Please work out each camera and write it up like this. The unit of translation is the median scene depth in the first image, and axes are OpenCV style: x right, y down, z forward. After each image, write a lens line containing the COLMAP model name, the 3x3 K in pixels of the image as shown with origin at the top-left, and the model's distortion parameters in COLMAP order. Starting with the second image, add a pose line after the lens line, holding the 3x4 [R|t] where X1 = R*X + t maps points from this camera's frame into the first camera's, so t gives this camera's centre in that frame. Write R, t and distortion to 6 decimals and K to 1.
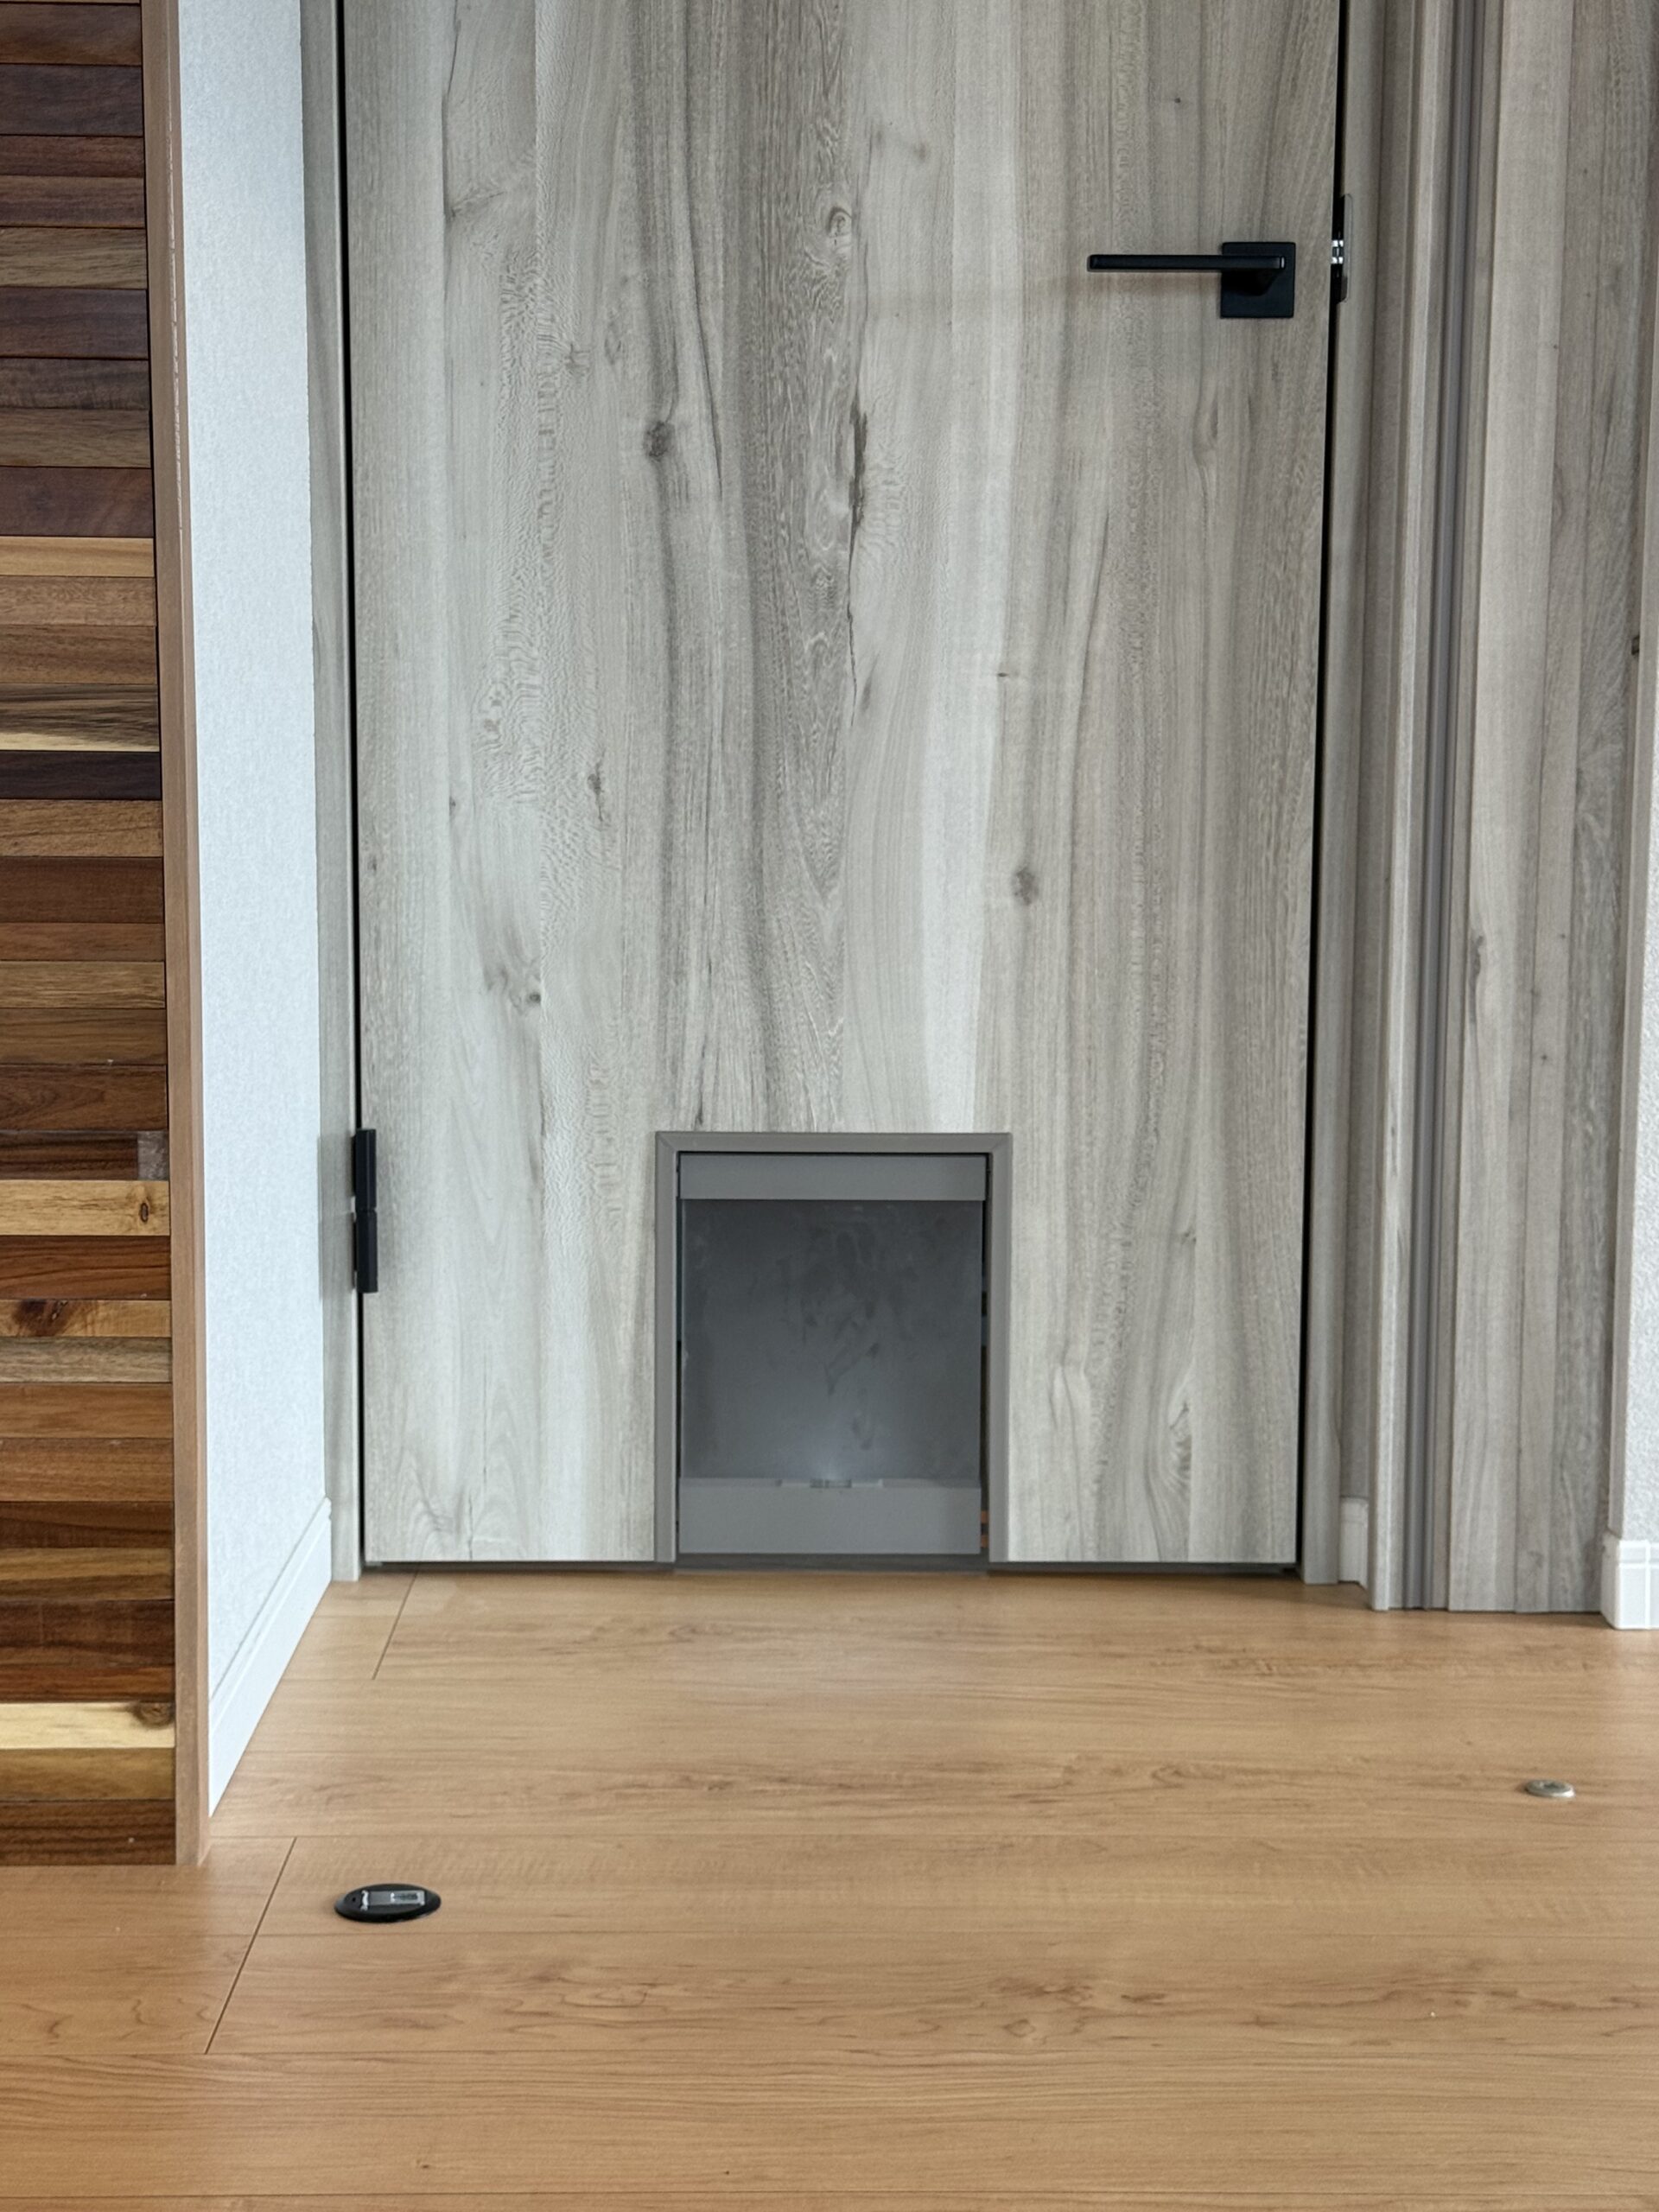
lens RADIAL K [[3294.1, 0, 826.5], [0, 3294.1, 1144.5], [0, 0, 1]] dist [0.097689, -0.060986]
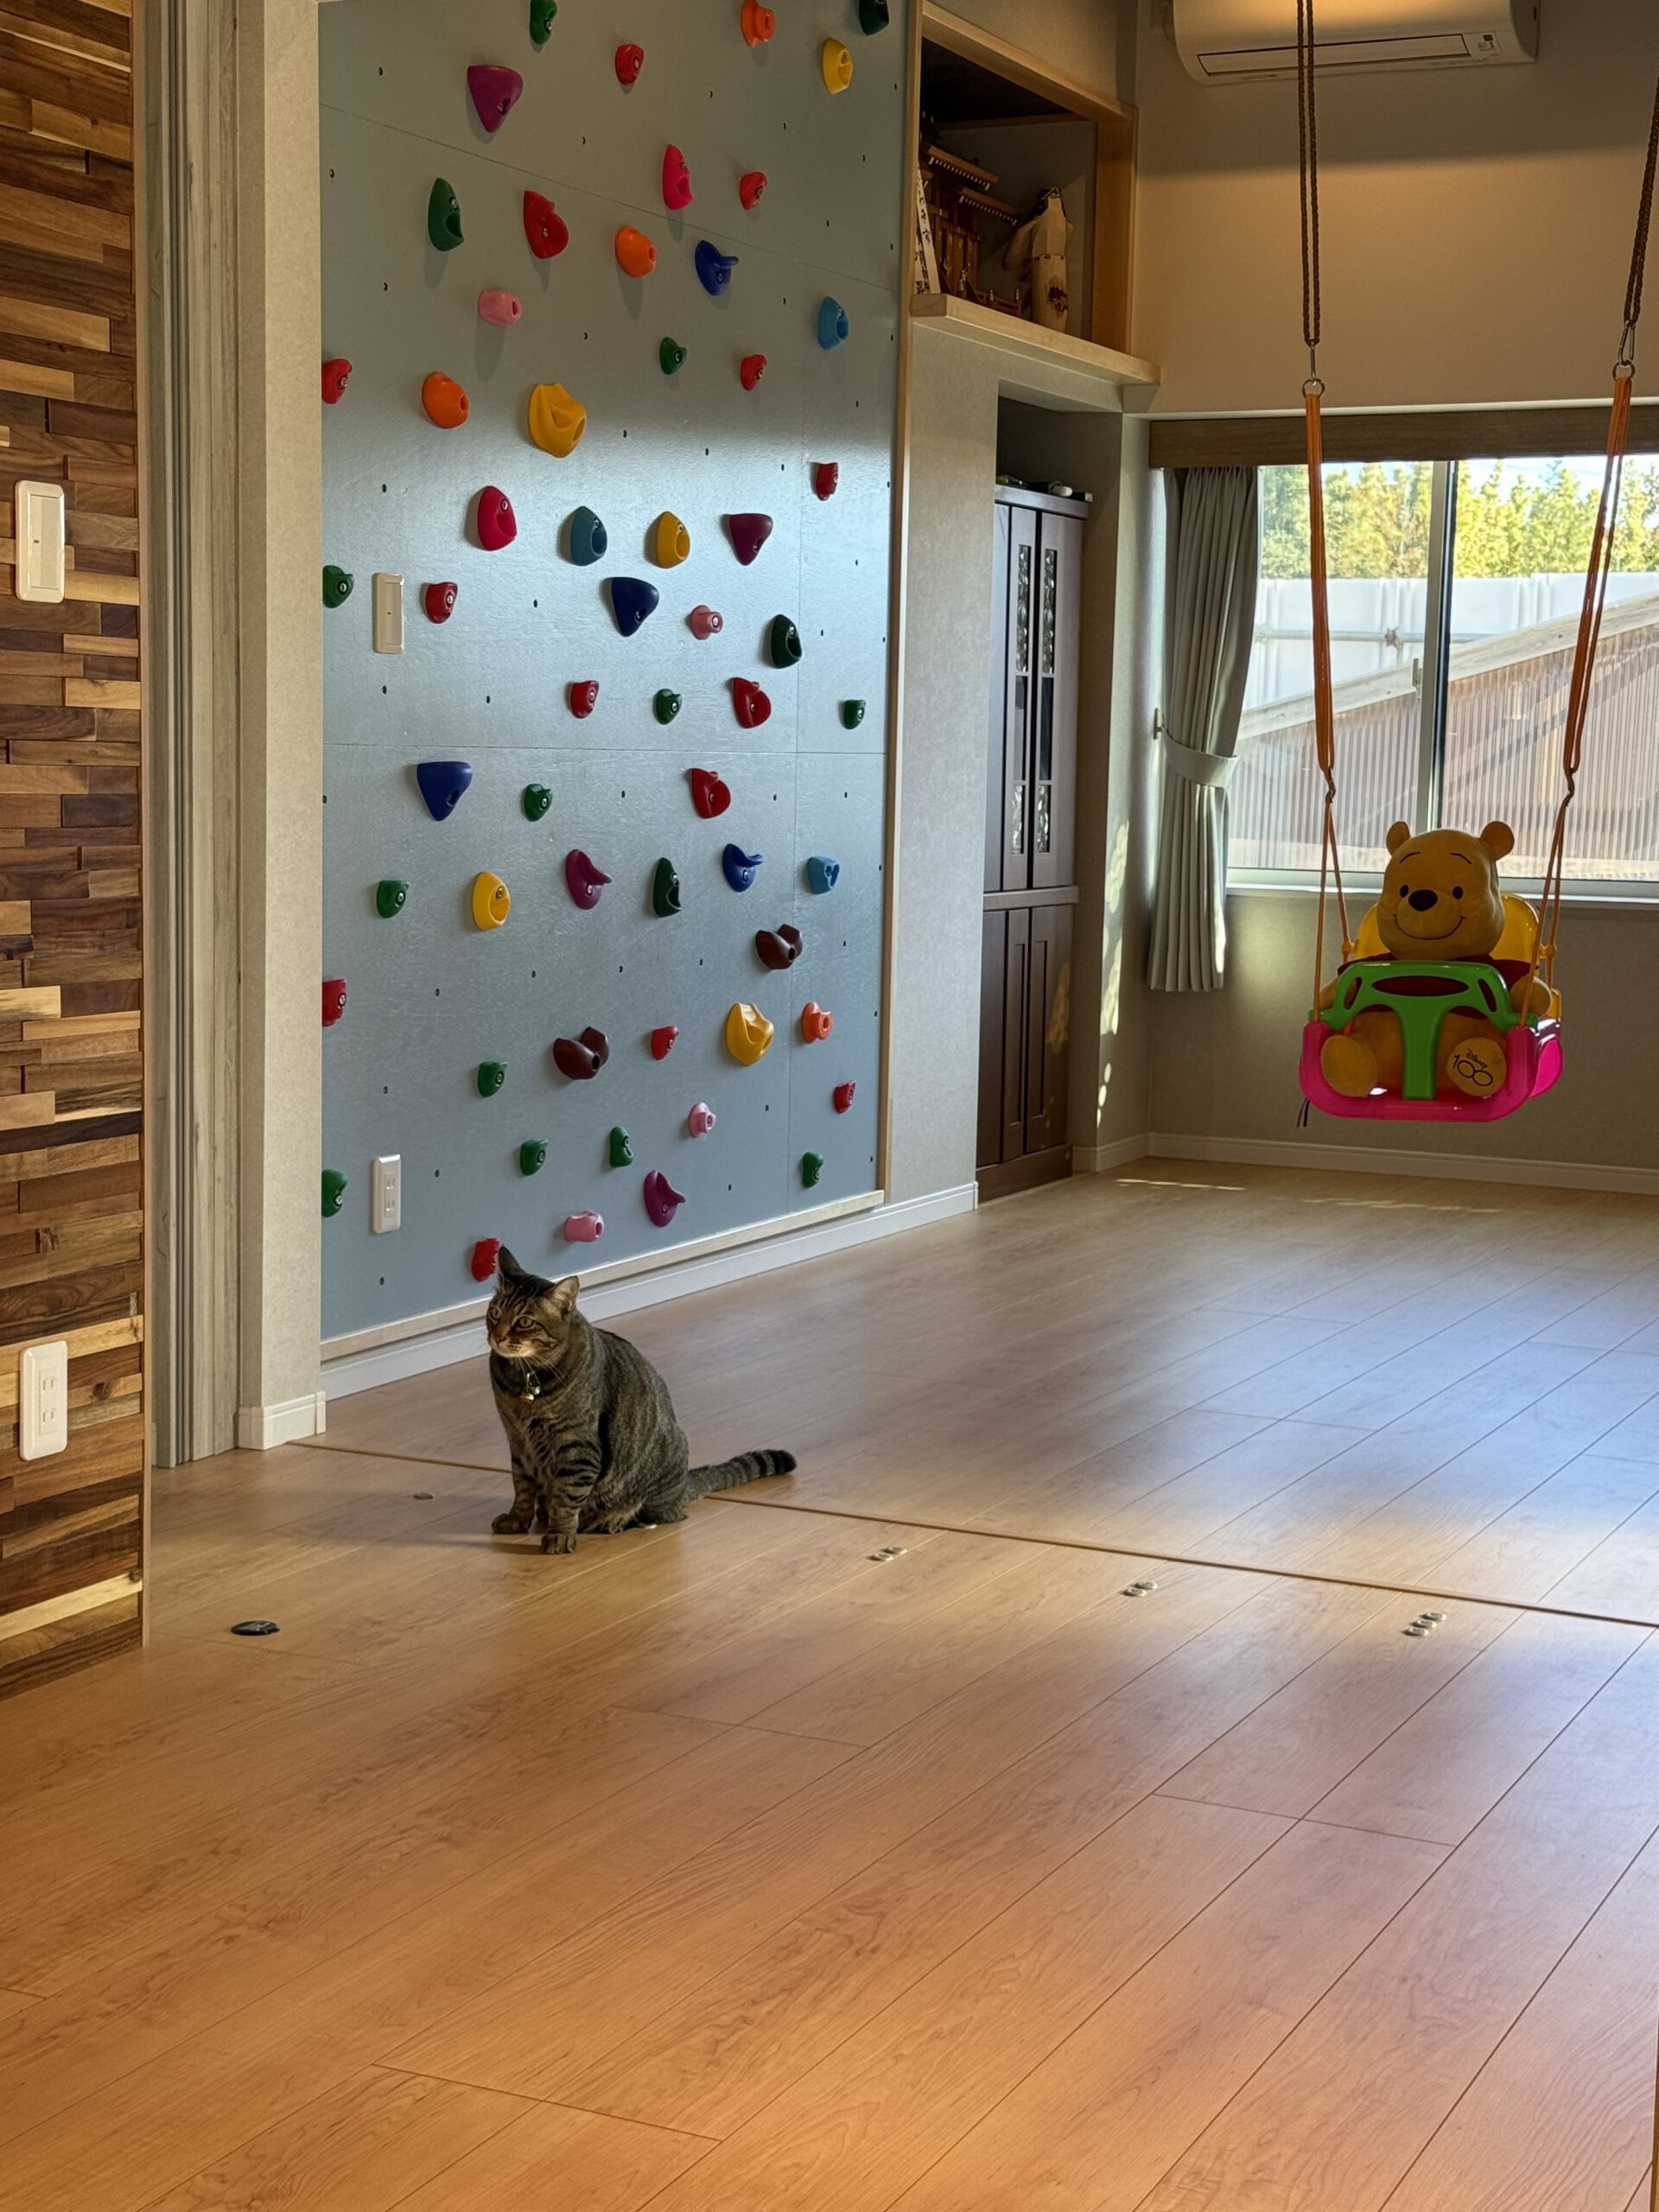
lens RADIAL K [[3214.6, 0, 829.5], [0, 3214.6, 1106.0], [0, 0, 1]] dist [0.014916, 0.017751]
pose [[0.452467, -0.092900, 0.886929, -1.744808], [0.094281, 0.993969, 0.056014, -0.187627], [-0.886783, 0.058276, 0.458497, -0.308676]]
